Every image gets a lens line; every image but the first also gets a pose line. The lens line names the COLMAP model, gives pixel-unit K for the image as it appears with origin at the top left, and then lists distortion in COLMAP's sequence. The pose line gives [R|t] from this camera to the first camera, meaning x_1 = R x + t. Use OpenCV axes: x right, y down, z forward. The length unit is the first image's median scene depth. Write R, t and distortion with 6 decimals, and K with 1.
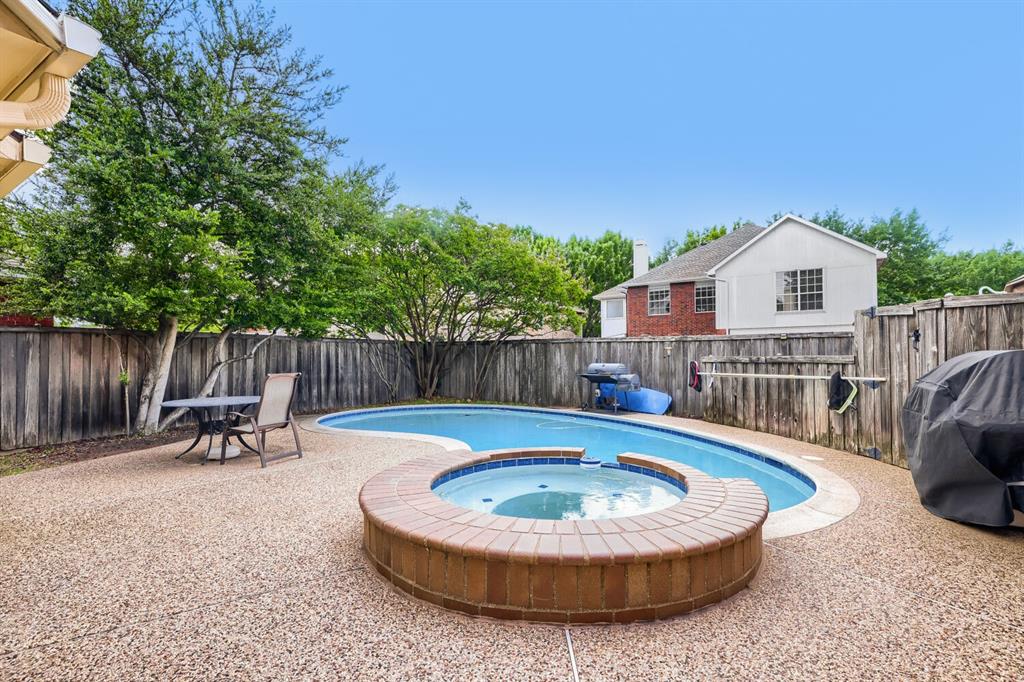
lens RADIAL K [[463.7, 0, 508.4], [0, 463.7, 337.5], [0, 0, 1]] dist [-0.000723, -0.000267]
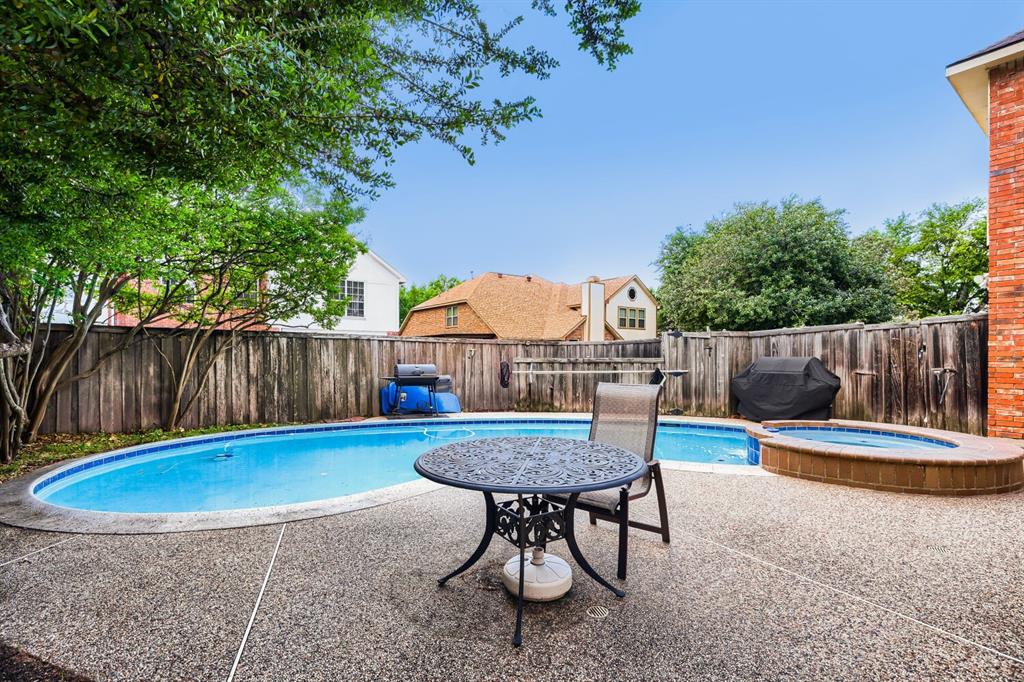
lens RADIAL K [[463.7, 0, 508.4], [0, 463.7, 337.5], [0, 0, 1]] dist [-0.000723, -0.000267]
pose [[0.359241, 0.045290, 0.932145, -0.728109], [-0.045456, 0.998485, -0.030995, 0.027751], [-0.932137, -0.031237, 0.360755, 0.609173]]
